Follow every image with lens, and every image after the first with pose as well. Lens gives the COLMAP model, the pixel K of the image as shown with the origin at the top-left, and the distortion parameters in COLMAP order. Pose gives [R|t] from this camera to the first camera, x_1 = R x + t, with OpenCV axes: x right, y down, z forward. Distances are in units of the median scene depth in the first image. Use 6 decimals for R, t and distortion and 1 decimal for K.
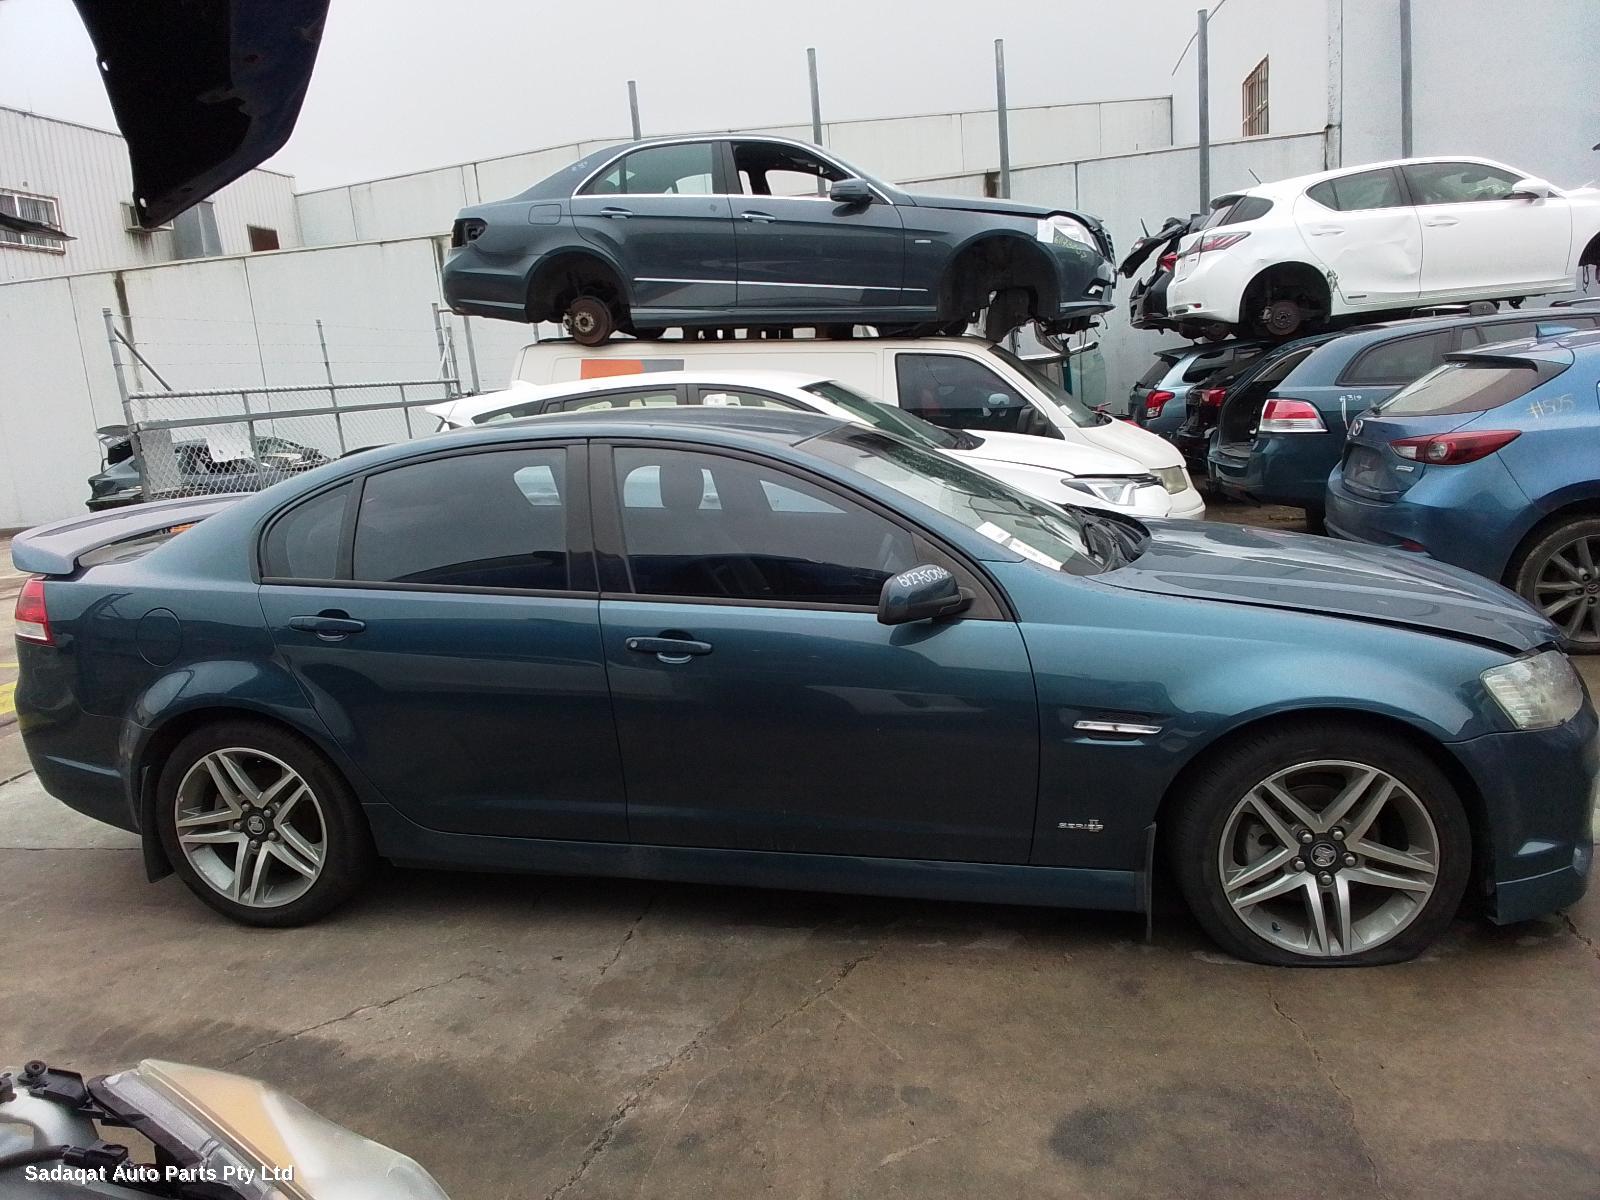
lens RADIAL K [[1095.2, 0, 794.9], [0, 1095.2, 587.5], [0, 0, 1]] dist [0.069511, -0.083928]
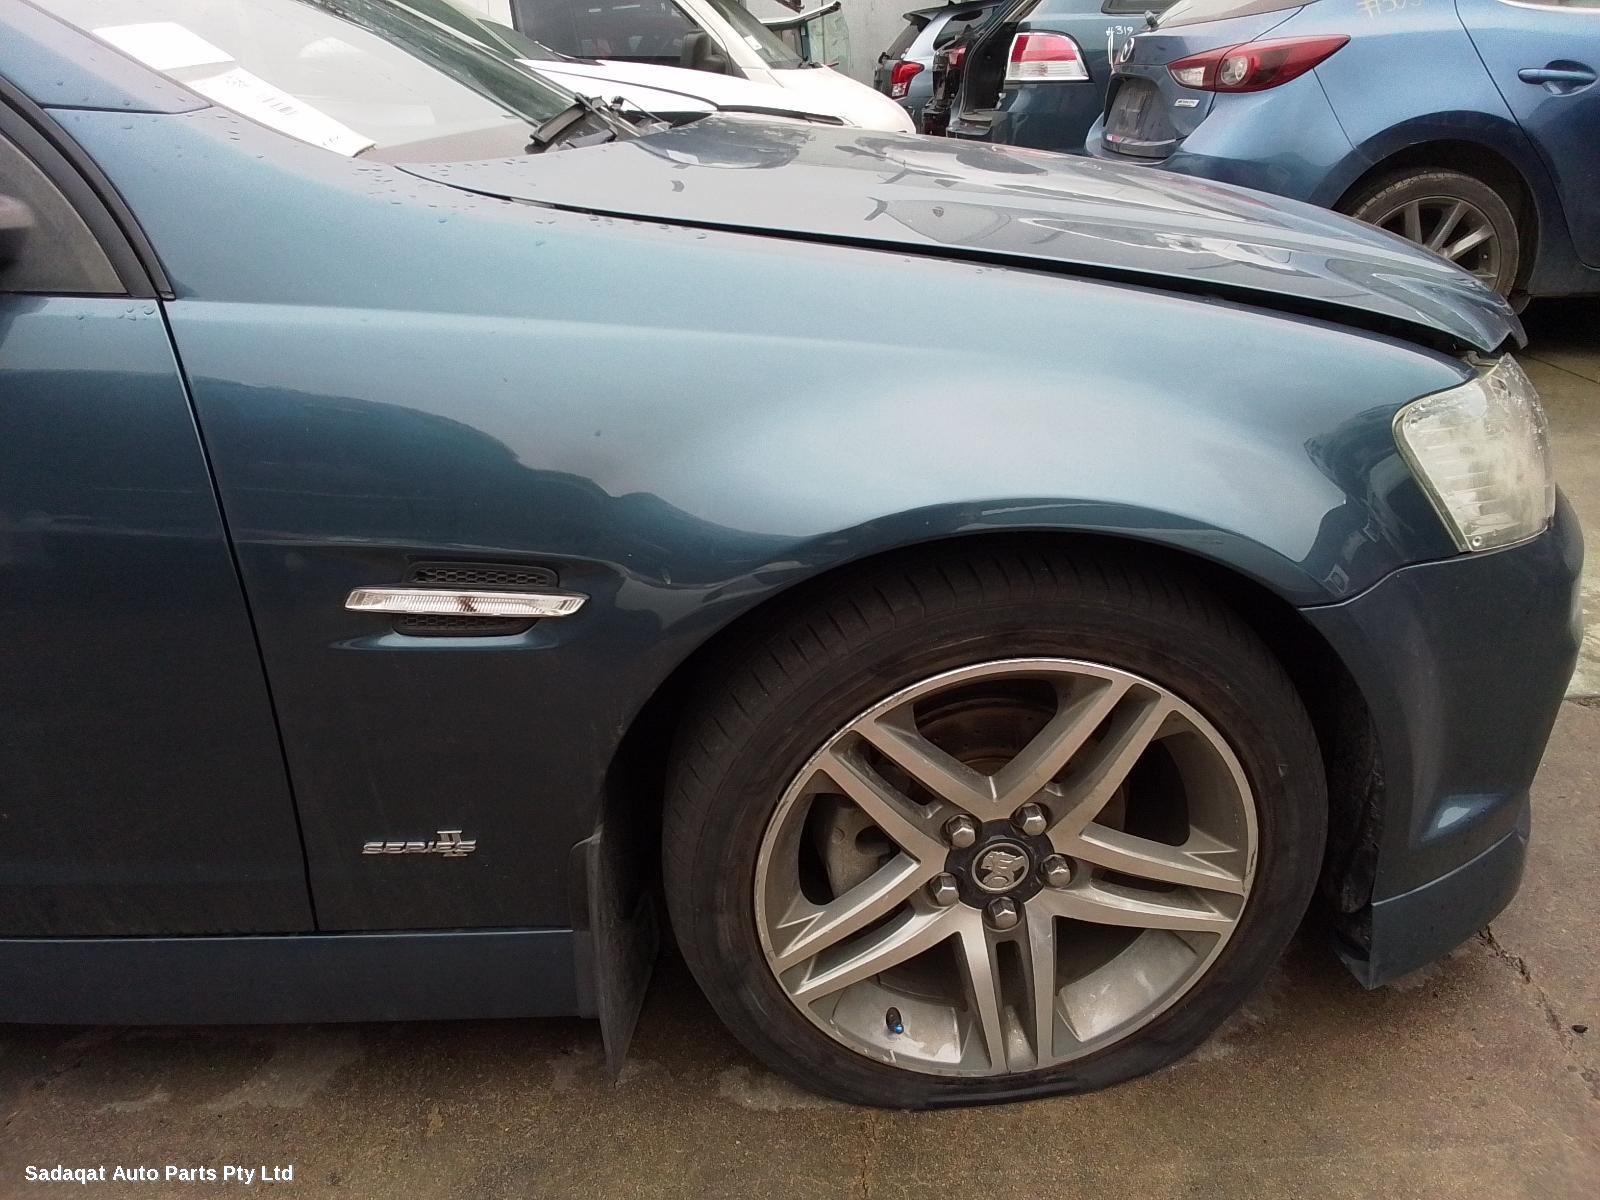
lens RADIAL K [[1095.2, 0, 797.2], [0, 1095.2, 596.1], [0, 0, 1]] dist [0.069511, -0.083928]
pose [[0.980198, -0.061793, 0.188132, 0.316632], [0.015193, 0.970732, 0.239685, 0.040517], [-0.197436, -0.232081, 0.952448, 0.618351]]
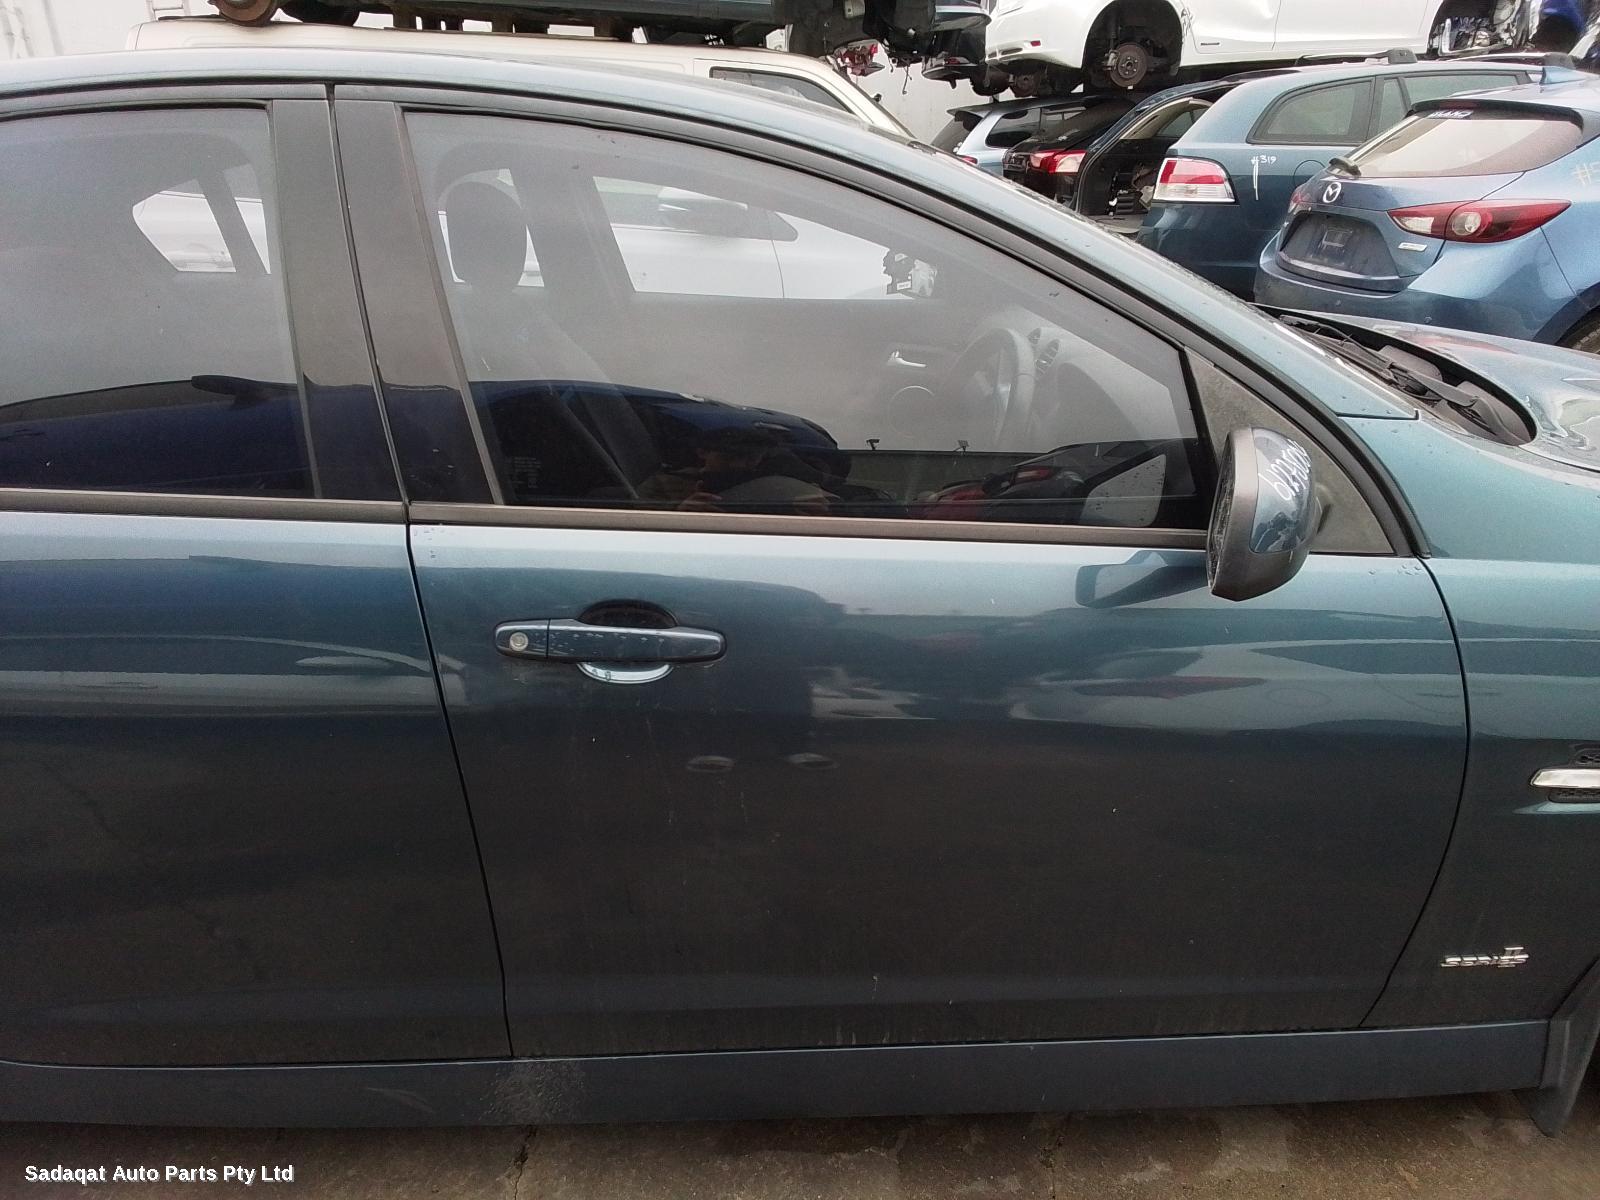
lens RADIAL K [[1095.2, 0, 795.7], [0, 1095.2, 593.4], [0, 0, 1]] dist [0.069511, -0.083928]
pose [[0.965902, -0.052945, 0.253437, -0.154350], [0.002717, 0.980887, 0.194561, -0.041655], [-0.258894, -0.187238, 0.947584, 0.630751]]
